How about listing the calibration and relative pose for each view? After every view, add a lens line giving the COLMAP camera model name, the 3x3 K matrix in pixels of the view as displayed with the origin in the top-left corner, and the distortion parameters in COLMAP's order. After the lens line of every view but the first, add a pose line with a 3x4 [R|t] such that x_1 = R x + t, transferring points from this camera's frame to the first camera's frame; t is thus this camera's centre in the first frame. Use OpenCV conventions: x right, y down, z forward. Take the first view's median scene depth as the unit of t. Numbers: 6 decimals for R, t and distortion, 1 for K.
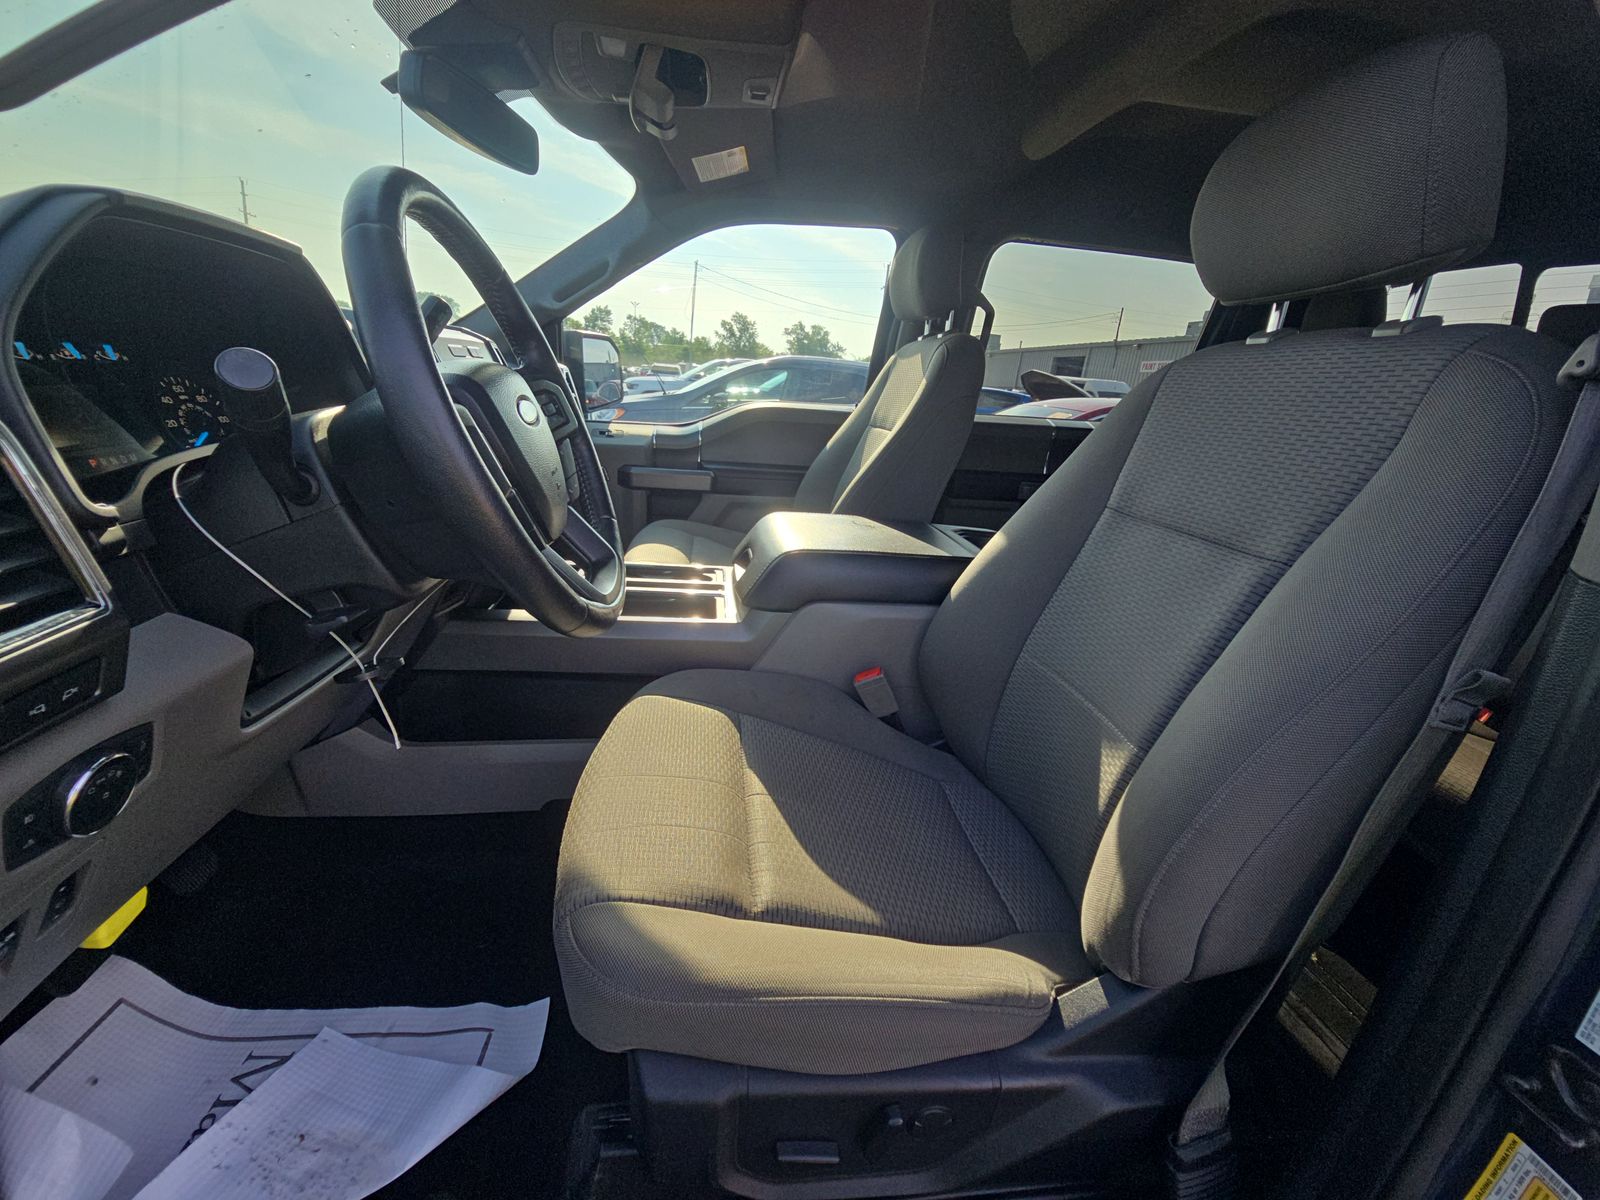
lens RADIAL K [[647.0, 0, 800.2], [0, 647.0, 568.7], [0, 0, 1]] dist [0.007978, -0.000053]
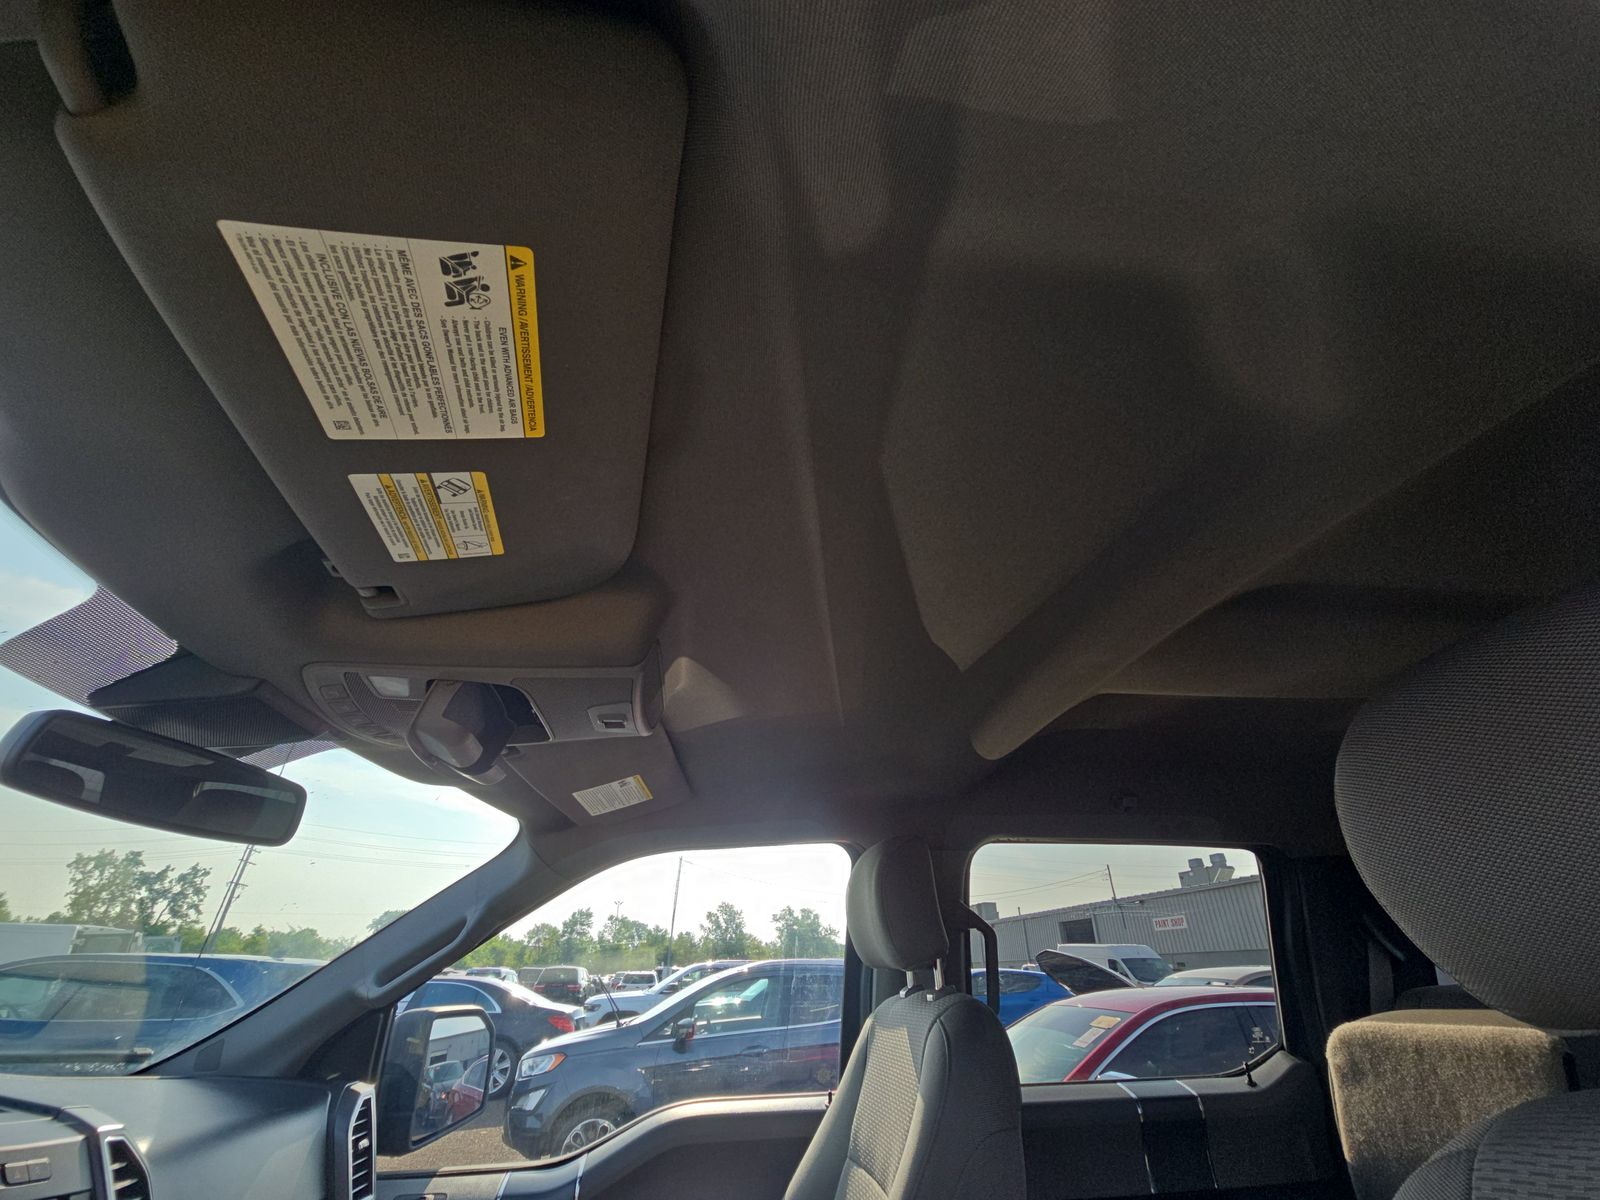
lens RADIAL K [[633.1, 0, 809.7], [0, 633.1, 609.3], [0, 0, 1]] dist [-0.001205, -0.000238]
pose [[0.995972, -0.068302, 0.058097, 0.063272], [0.089304, 0.697260, -0.711234, -0.142467], [0.008070, 0.713557, 0.700550, 0.201034]]
